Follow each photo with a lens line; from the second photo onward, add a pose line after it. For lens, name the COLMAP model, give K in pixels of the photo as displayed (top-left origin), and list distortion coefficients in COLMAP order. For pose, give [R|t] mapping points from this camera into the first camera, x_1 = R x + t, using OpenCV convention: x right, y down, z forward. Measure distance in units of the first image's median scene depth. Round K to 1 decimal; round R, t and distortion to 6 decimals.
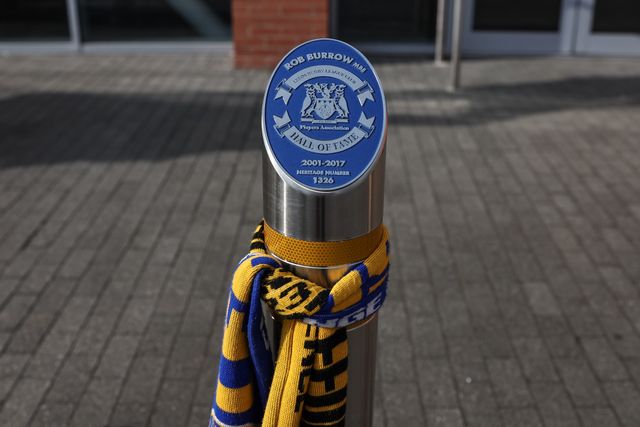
lens RADIAL K [[787.4, 0, 321.2], [0, 787.4, 185.9], [0, 0, 1]] dist [-0.112981, 0.045695]
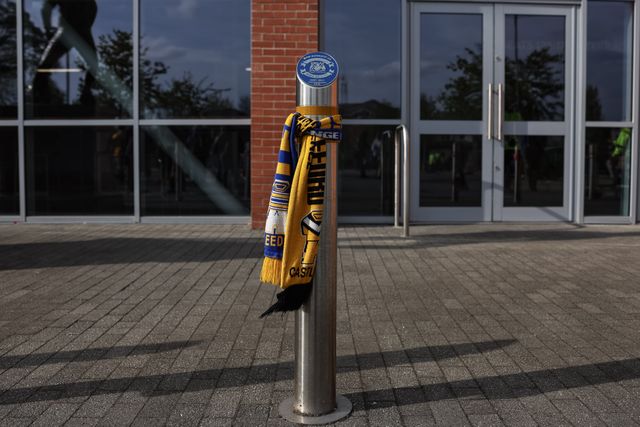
lens RADIAL K [[787.4, 0, 321.2], [0, 787.4, 185.9], [0, 0, 1]] dist [-0.112981, 0.045695]
pose [[0.999907, 0.000506, 0.013632, -0.021467], [0.004668, 0.926301, -0.376754, 1.396884], [-0.012818, 0.376783, 0.926213, -1.537951]]
